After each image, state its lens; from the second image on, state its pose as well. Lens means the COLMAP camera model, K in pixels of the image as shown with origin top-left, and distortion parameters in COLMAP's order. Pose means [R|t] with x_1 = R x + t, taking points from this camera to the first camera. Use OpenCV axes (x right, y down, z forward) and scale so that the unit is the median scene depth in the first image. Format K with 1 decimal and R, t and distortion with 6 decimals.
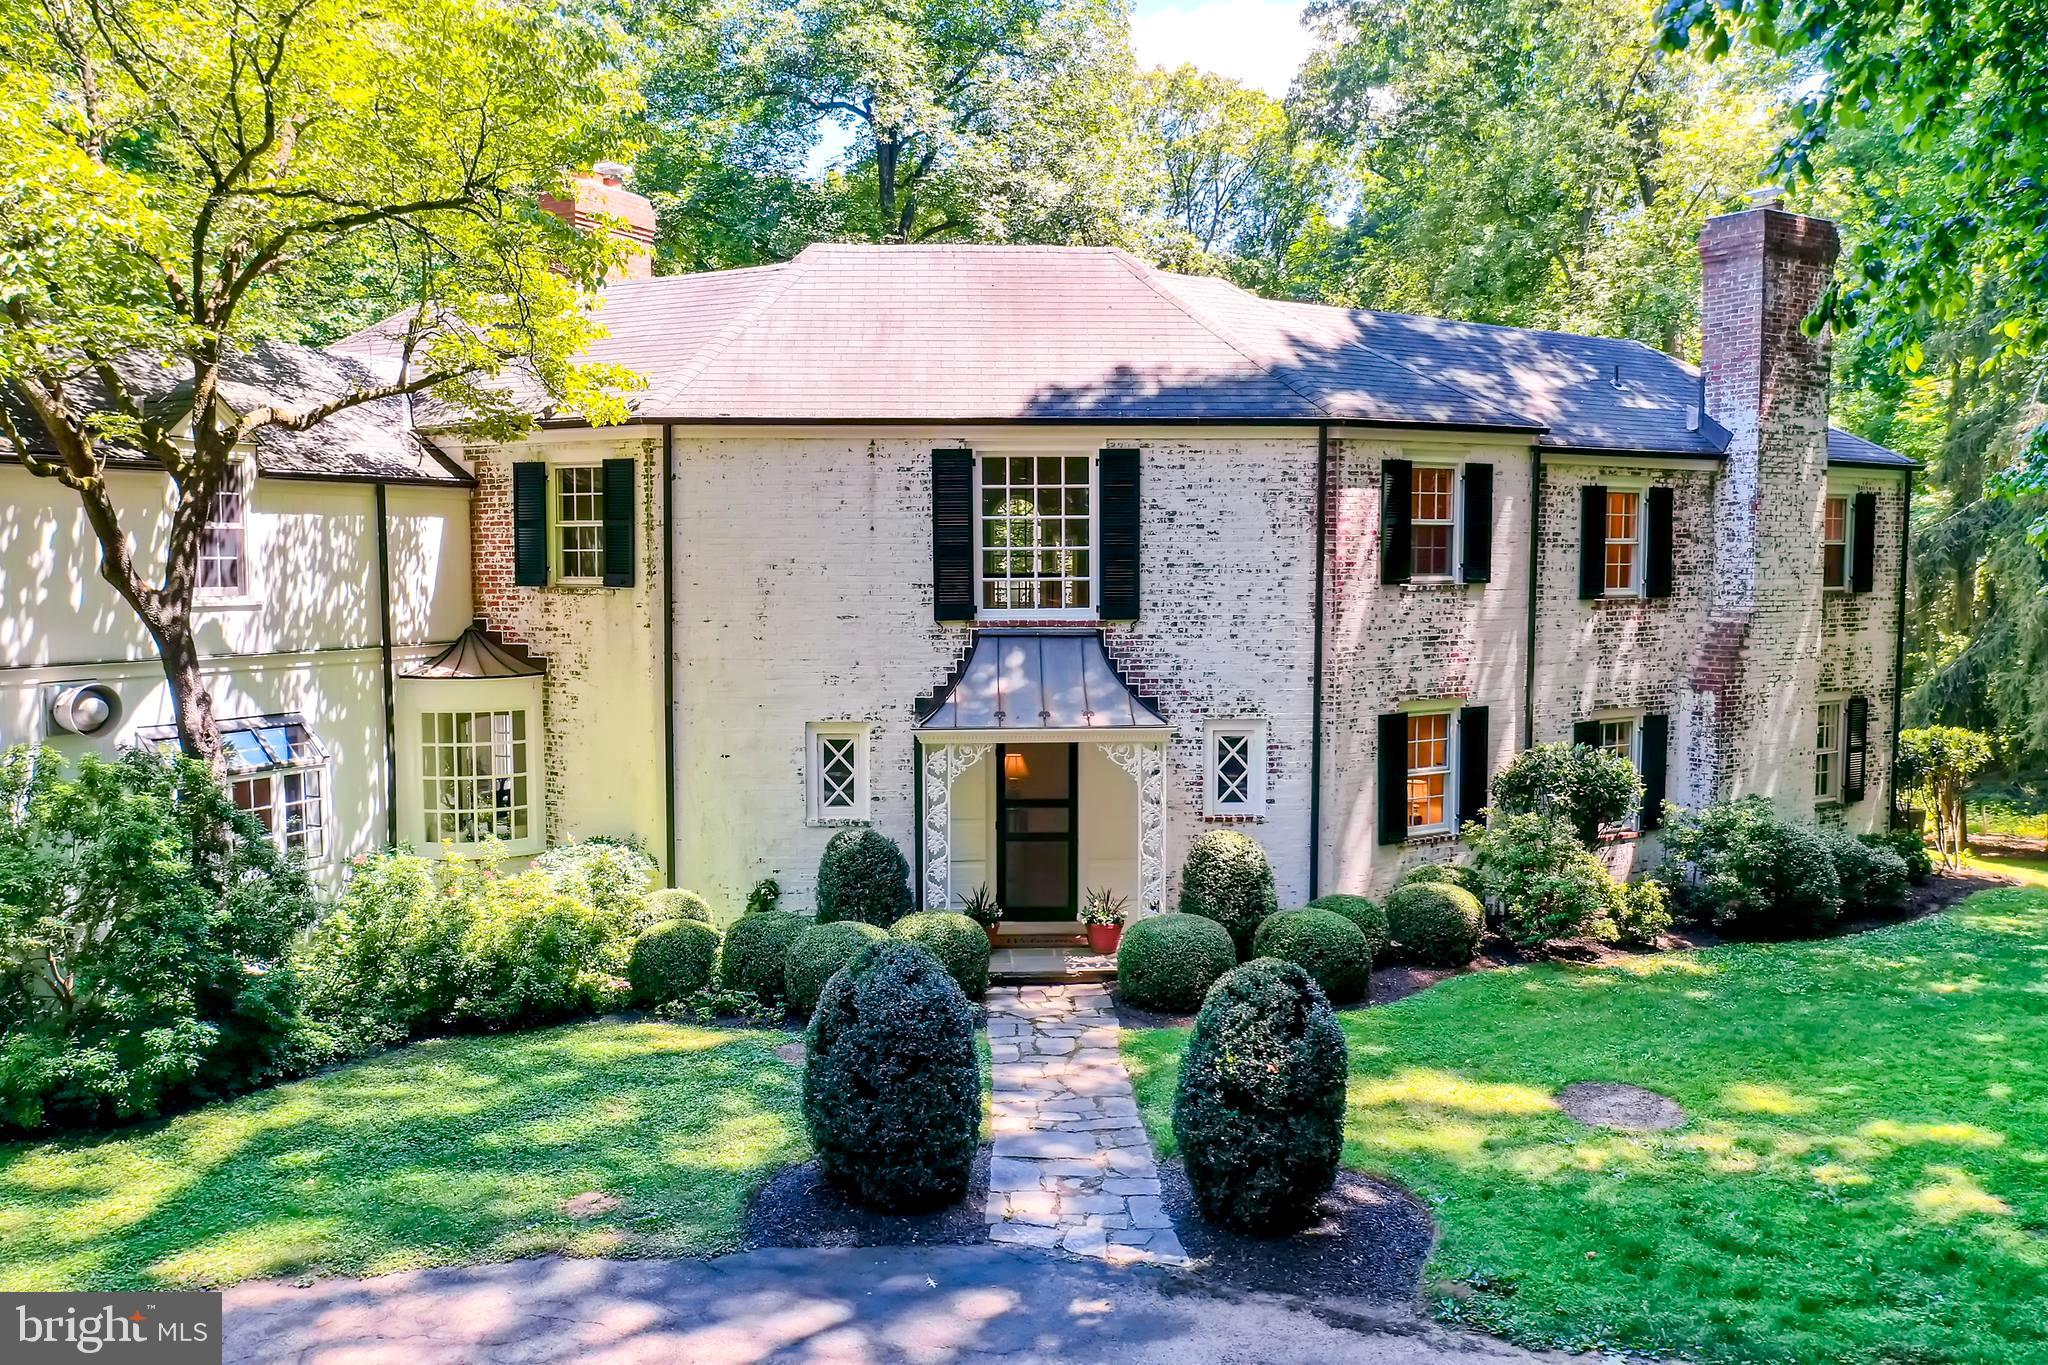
lens RADIAL K [[1652.5, 0, 1021.8], [0, 1652.5, 688.5], [0, 0, 1]] dist [-0.000896, -0.006399]
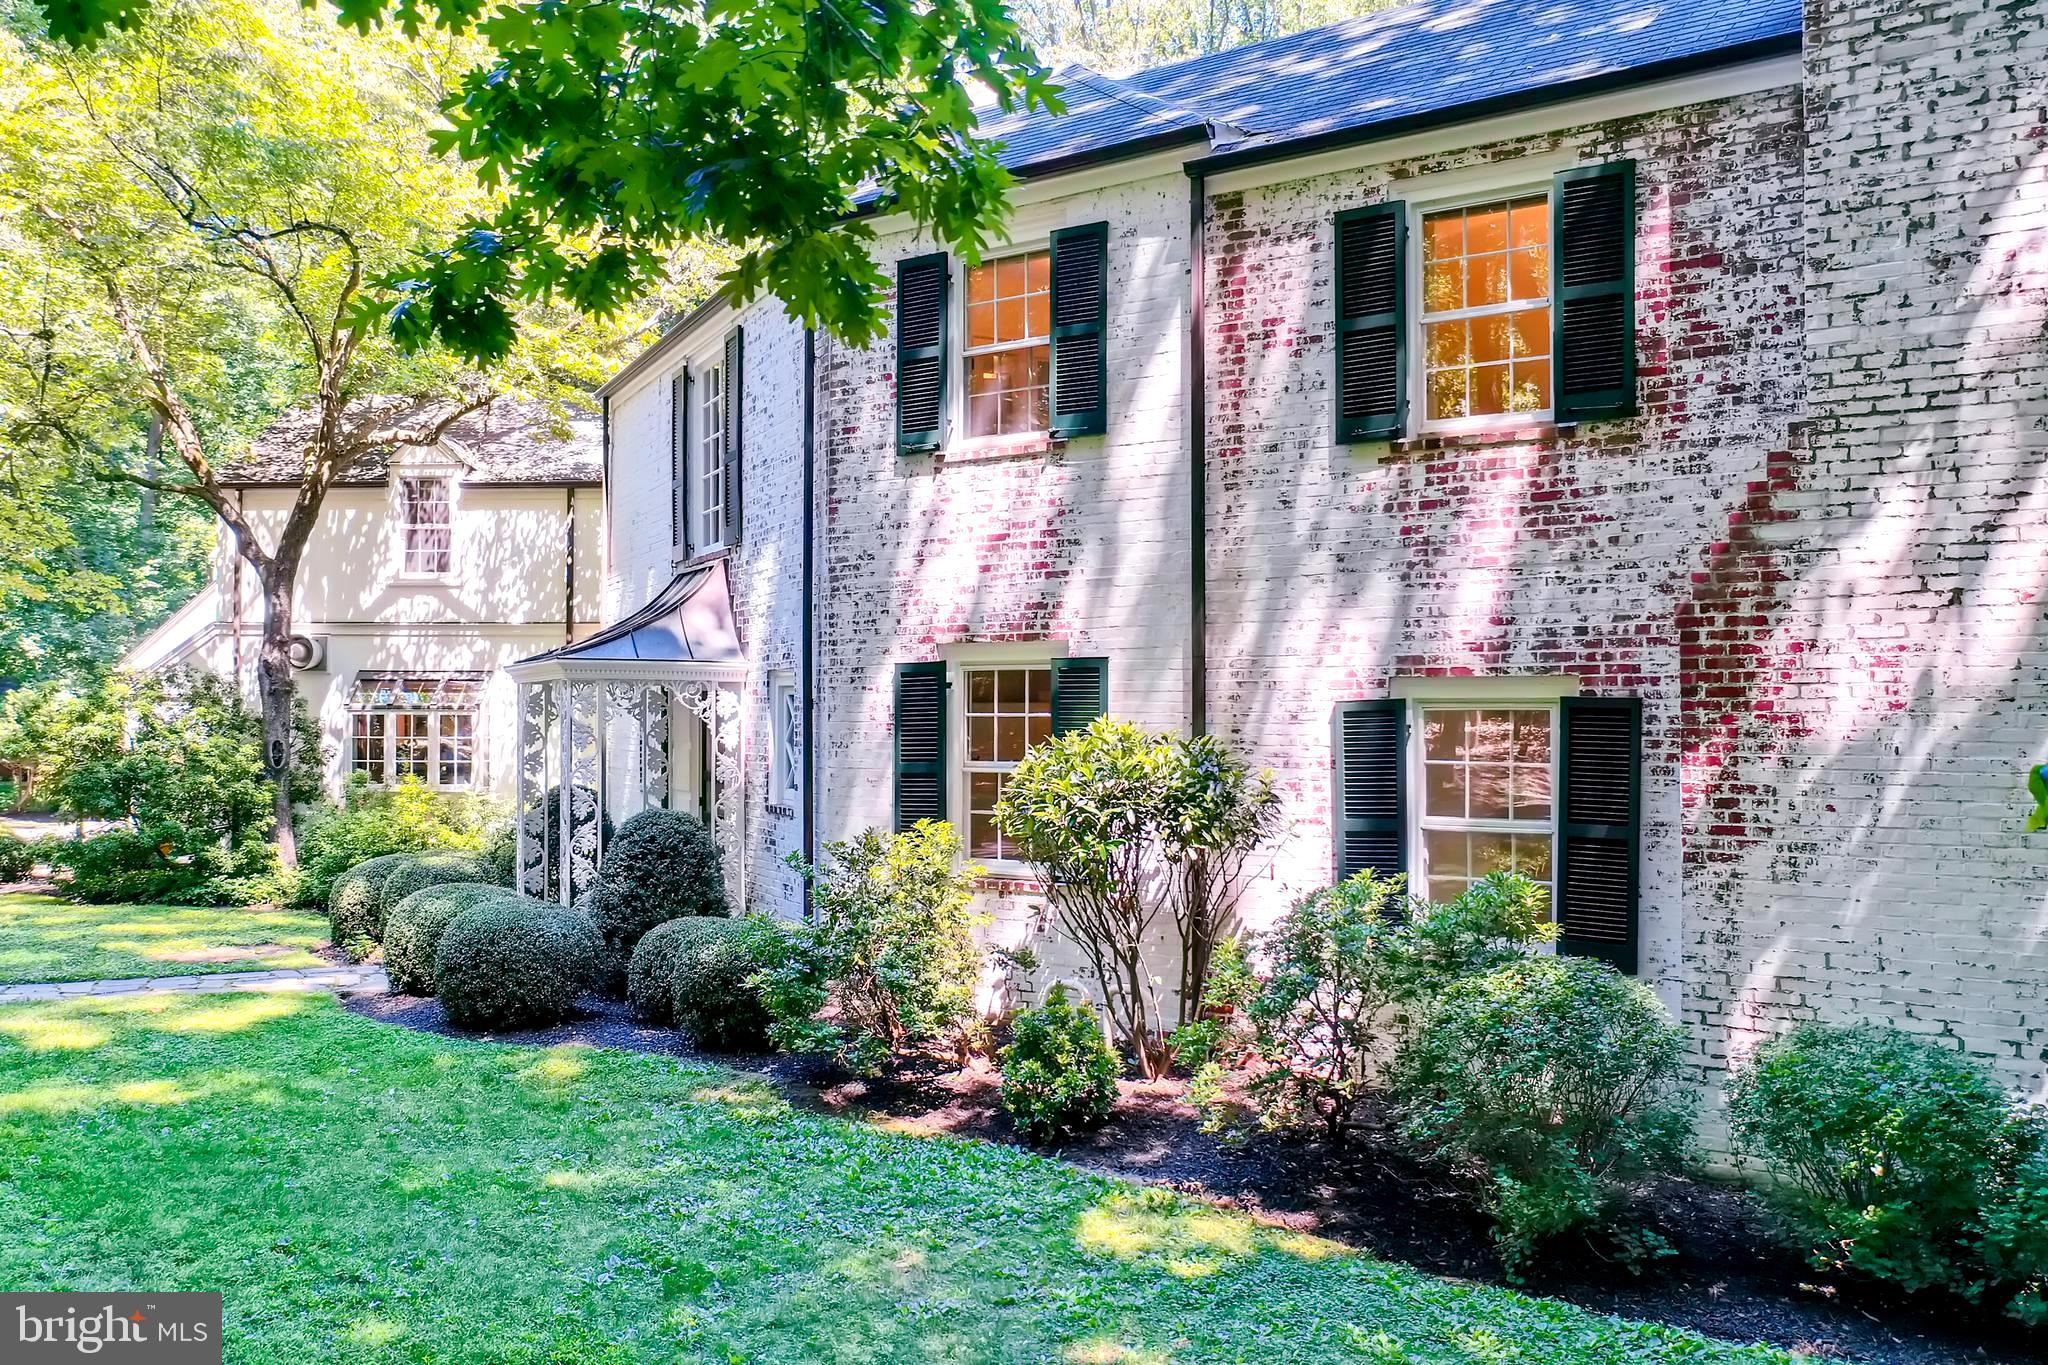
lens RADIAL K [[1652.5, 0, 1021.8], [0, 1652.5, 688.5], [0, 0, 1]] dist [-0.000896, -0.006399]
pose [[0.405428, -0.011523, -0.914054, 0.732570], [-0.077271, 0.995910, -0.046828, 0.046347], [0.910855, 0.089615, 0.402879, 0.718028]]
